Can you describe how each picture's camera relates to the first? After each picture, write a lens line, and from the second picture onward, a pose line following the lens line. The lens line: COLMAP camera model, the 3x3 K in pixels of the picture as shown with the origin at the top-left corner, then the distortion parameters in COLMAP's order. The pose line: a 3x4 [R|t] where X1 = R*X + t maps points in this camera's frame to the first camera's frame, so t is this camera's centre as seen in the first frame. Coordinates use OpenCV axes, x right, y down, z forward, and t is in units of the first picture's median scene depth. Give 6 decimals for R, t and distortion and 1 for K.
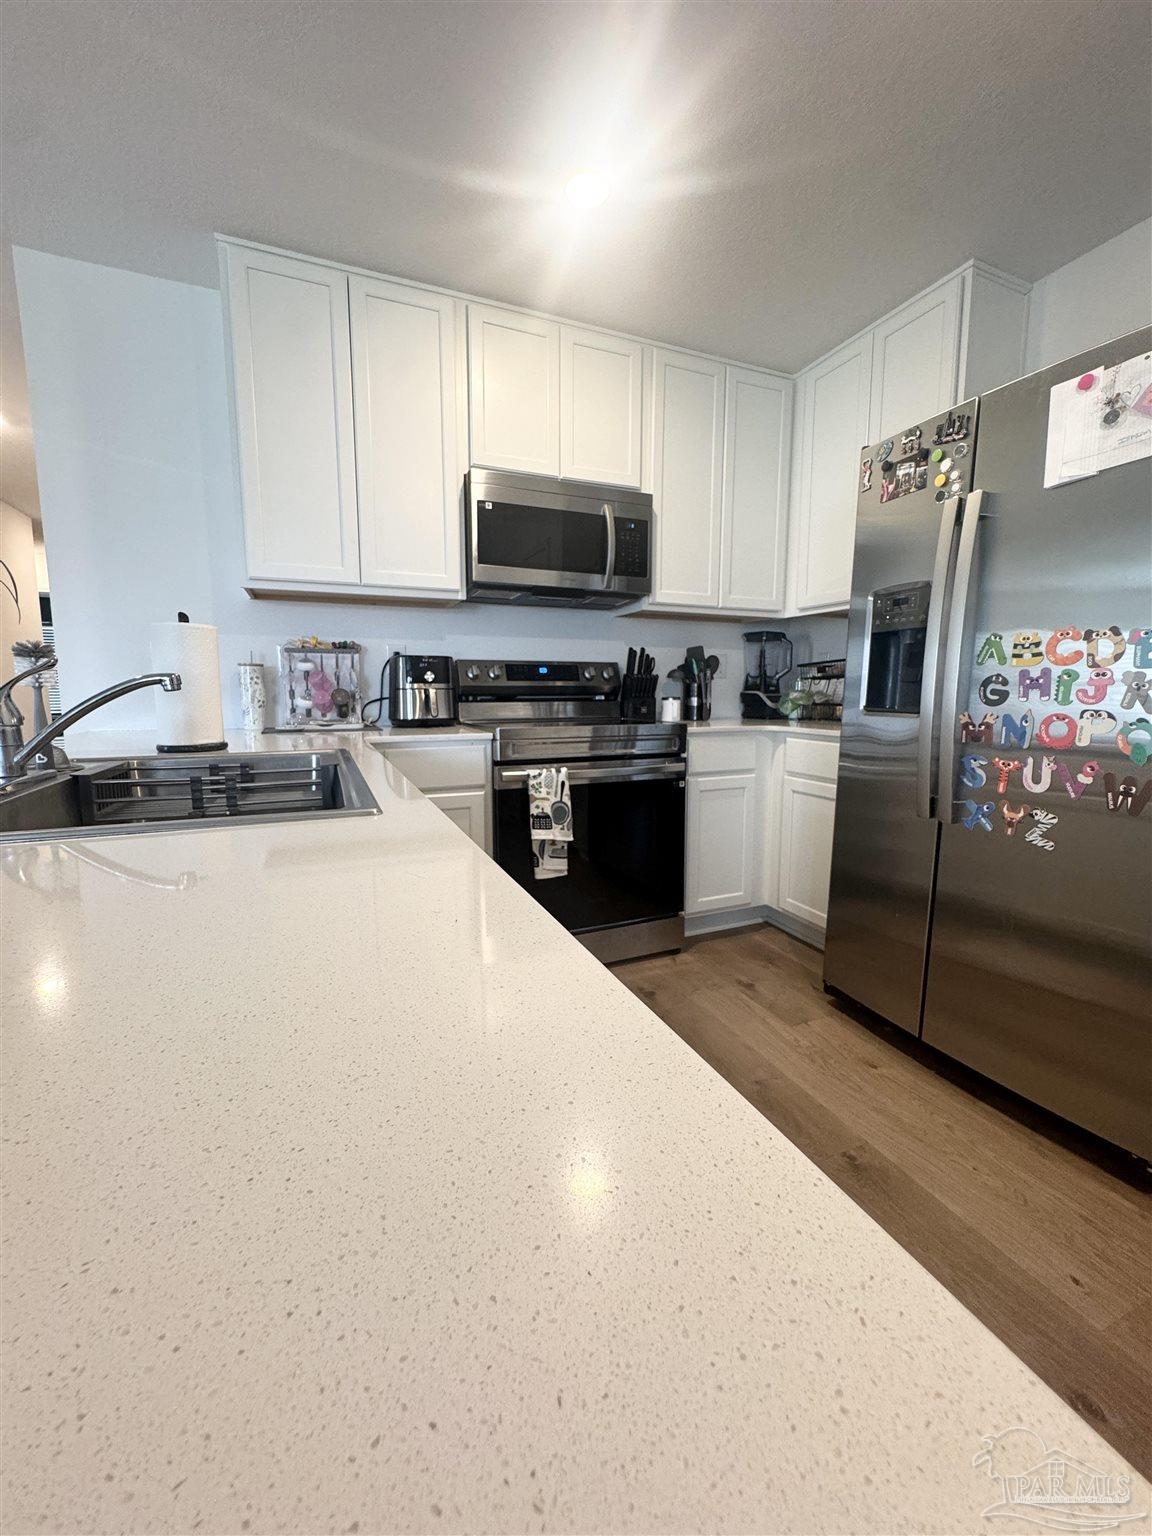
lens RADIAL K [[618.7, 0, 575.7], [0, 618.7, 770.1], [0, 0, 1]] dist [0.002347, 0.000287]
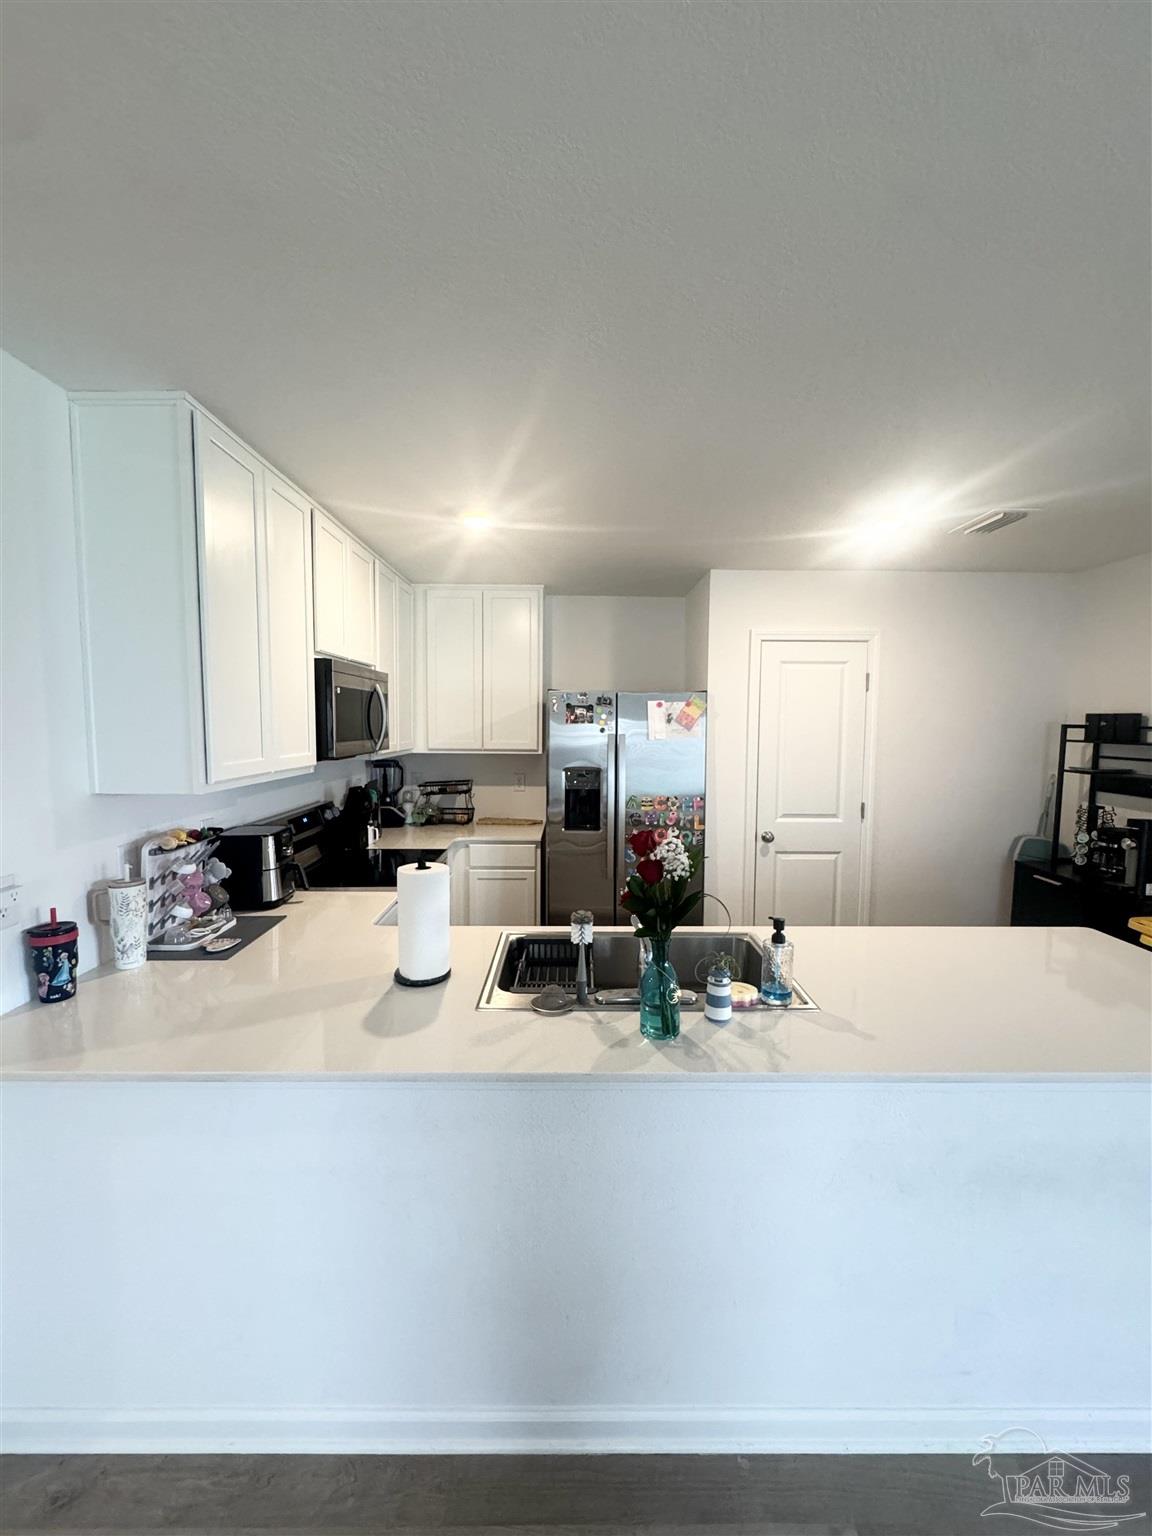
lens RADIAL K [[618.7, 0, 576.3], [0, 618.7, 770.2], [0, 0, 1]] dist [0.002347, 0.000287]
pose [[0.380671, -0.073880, 0.921755, -1.307805], [0.114263, 0.992922, 0.032395, -0.352772], [-0.917624, 0.092991, 0.386418, 0.249327]]
